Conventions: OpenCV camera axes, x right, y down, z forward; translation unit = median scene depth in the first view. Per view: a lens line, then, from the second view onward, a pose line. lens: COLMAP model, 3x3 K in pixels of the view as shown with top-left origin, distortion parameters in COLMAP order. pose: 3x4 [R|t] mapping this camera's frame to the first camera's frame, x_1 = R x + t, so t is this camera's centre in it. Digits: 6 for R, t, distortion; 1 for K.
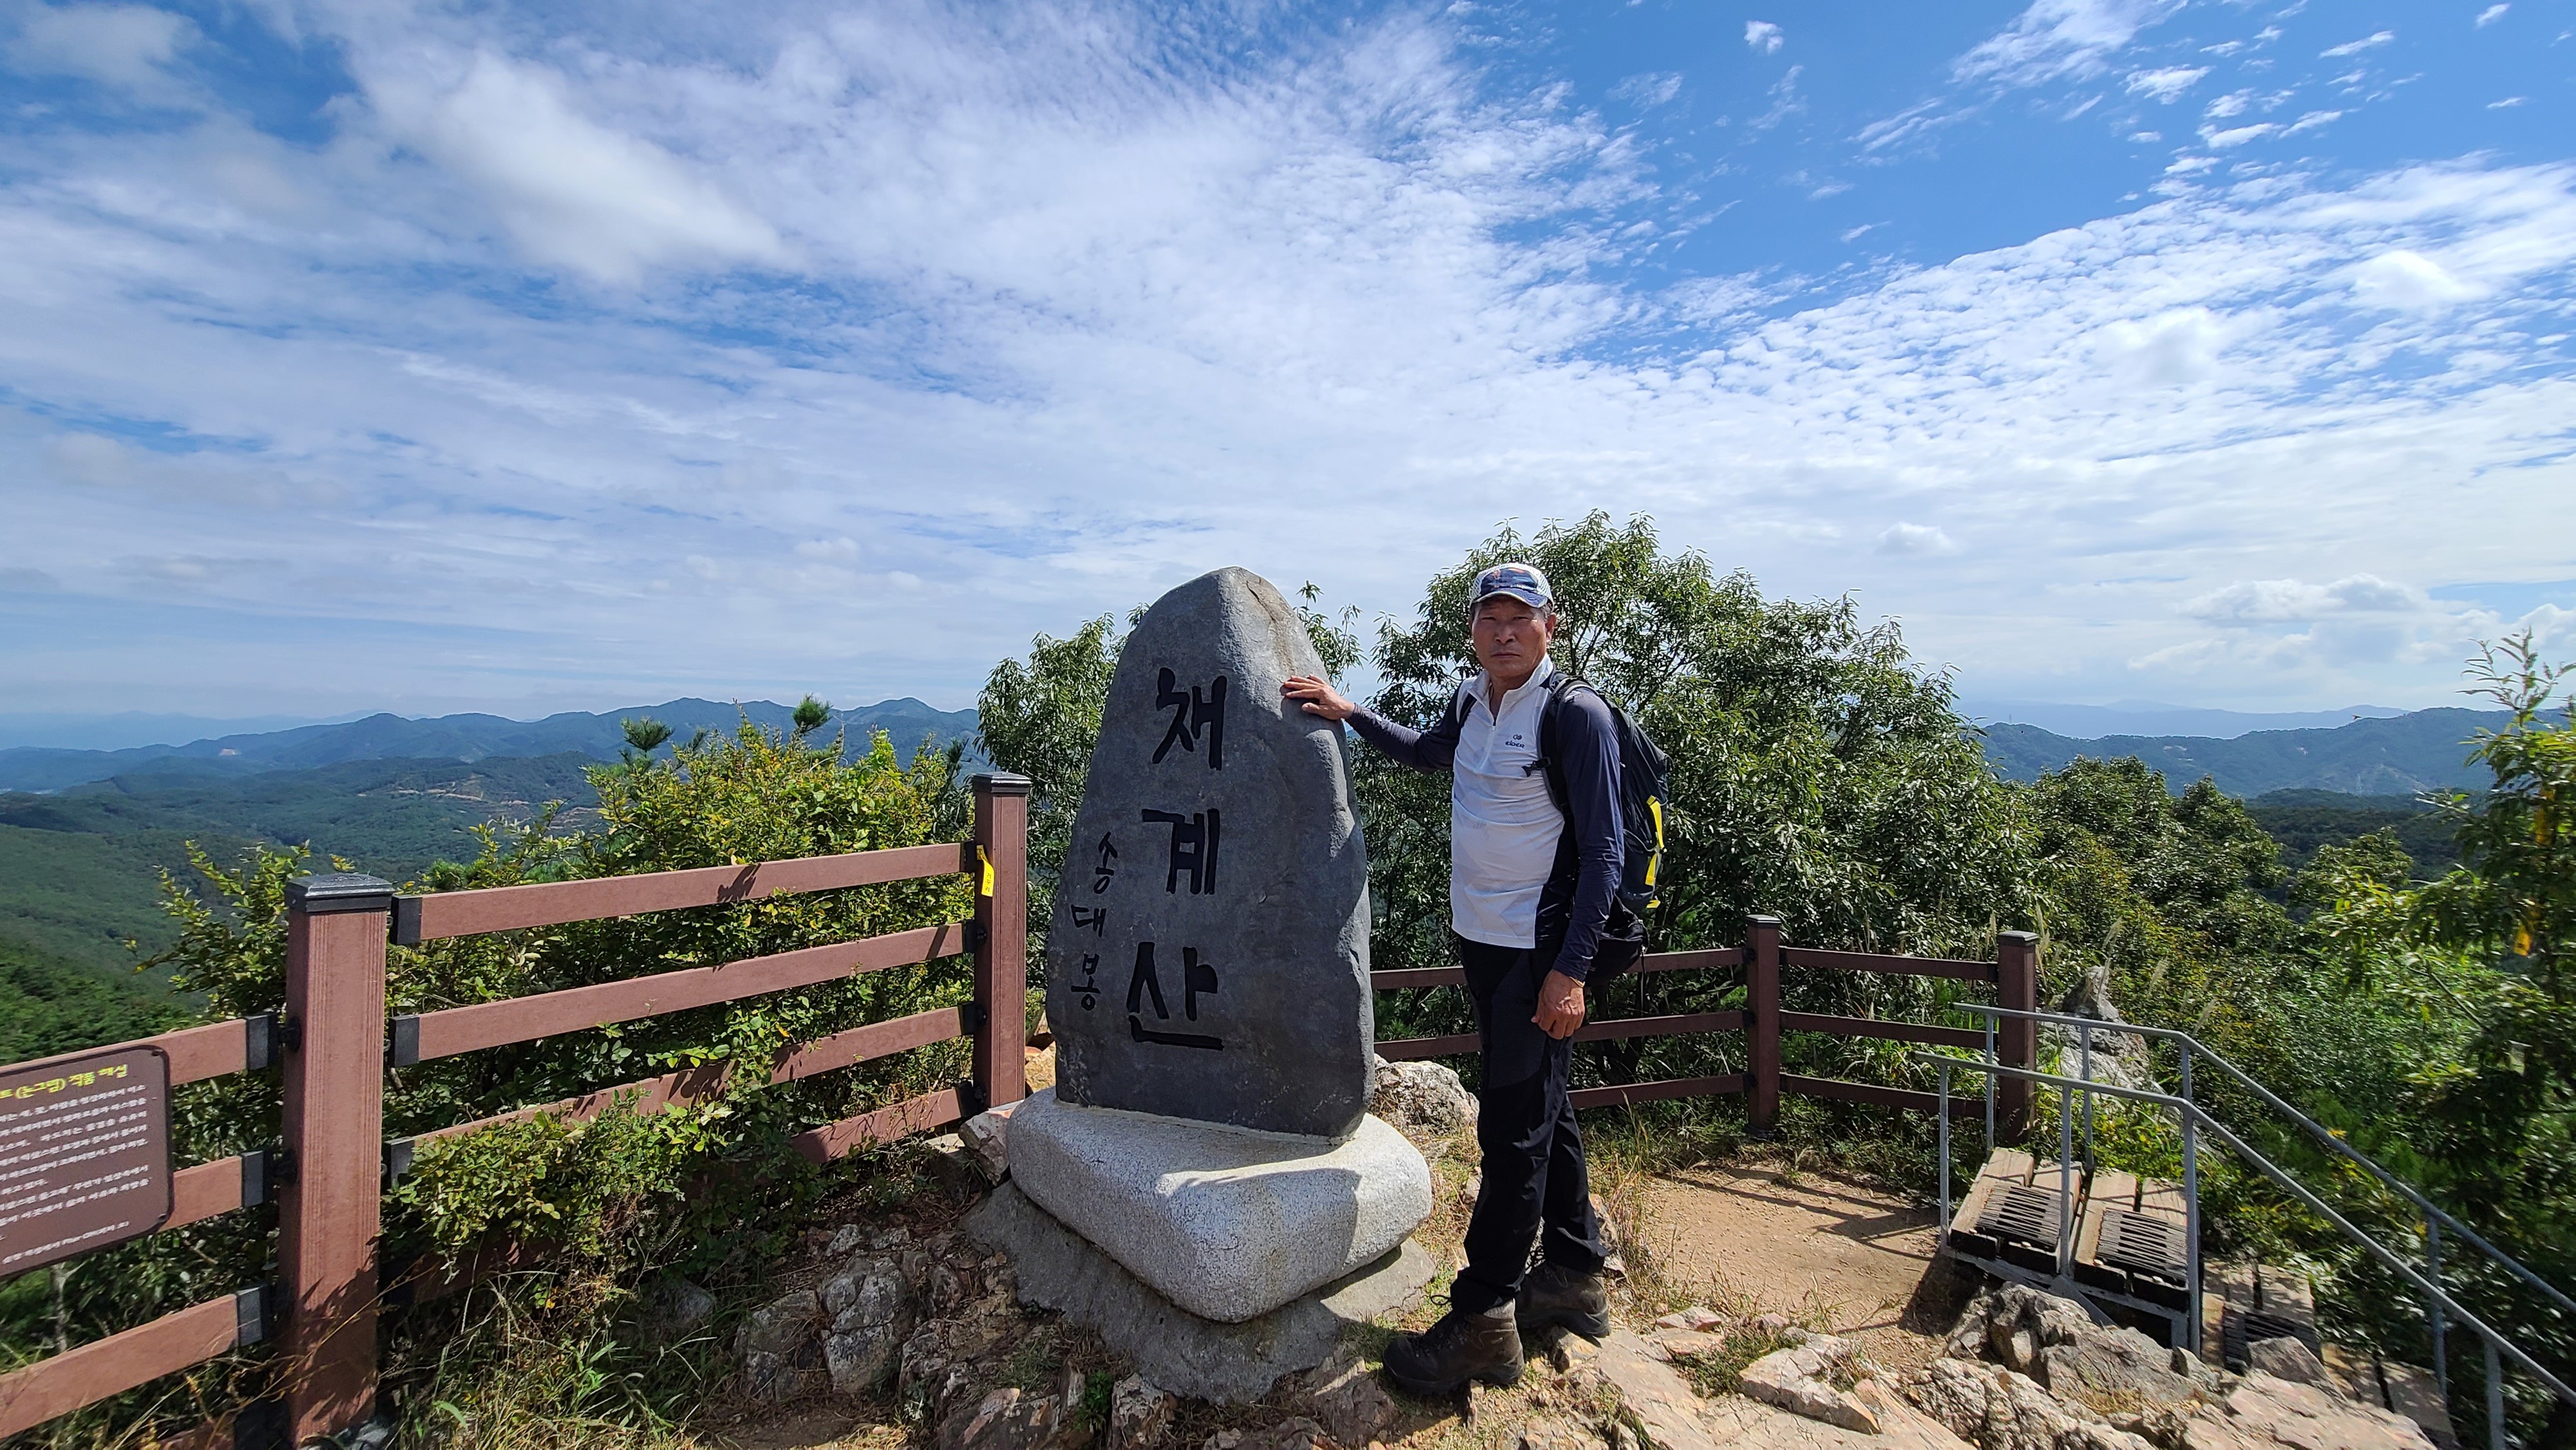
lens RADIAL K [[1078.6, 0, 1274.5], [0, 1078.6, 708.4], [0, 0, 1]] dist [-0.001151, -0.000534]
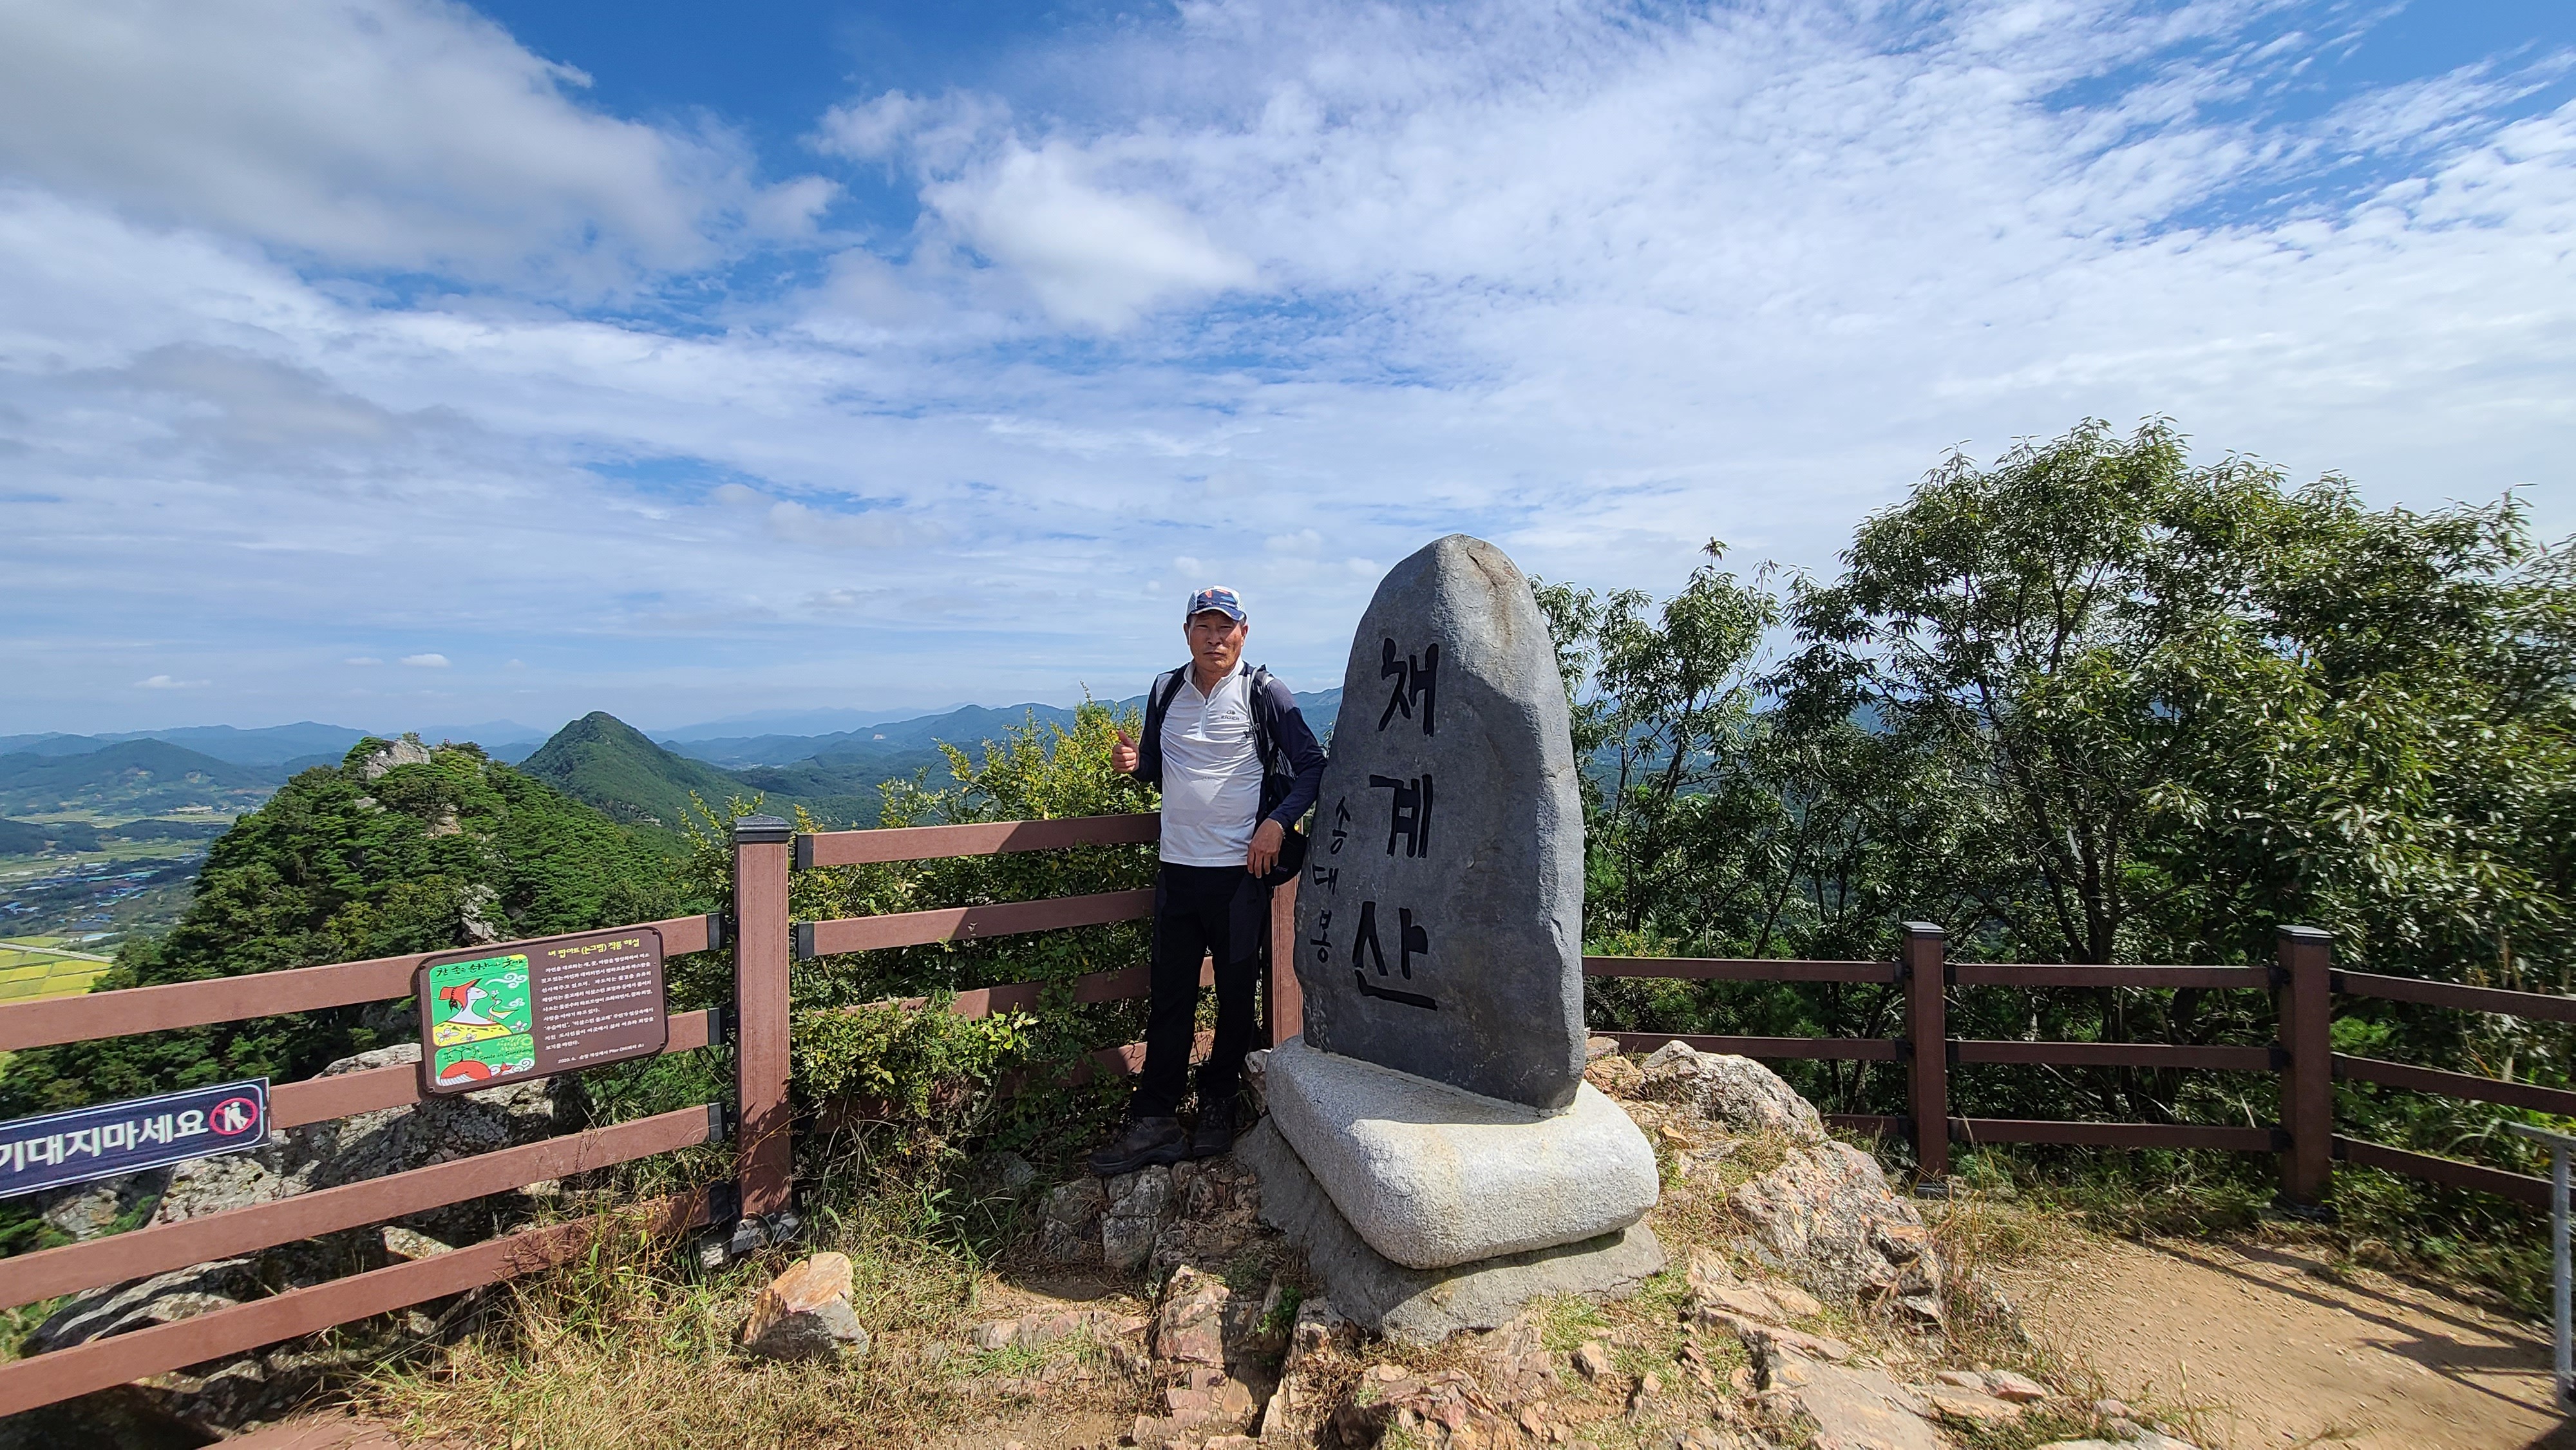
lens RADIAL K [[1078.6, 0, 1269.6], [0, 1078.6, 710.7], [0, 0, 1]] dist [-0.001151, -0.000534]
pose [[0.907886, -0.019862, -0.418746, 0.226652], [0.029067, 0.999456, 0.015613, 0.012394], [0.418208, -0.026347, 0.907969, 0.014847]]
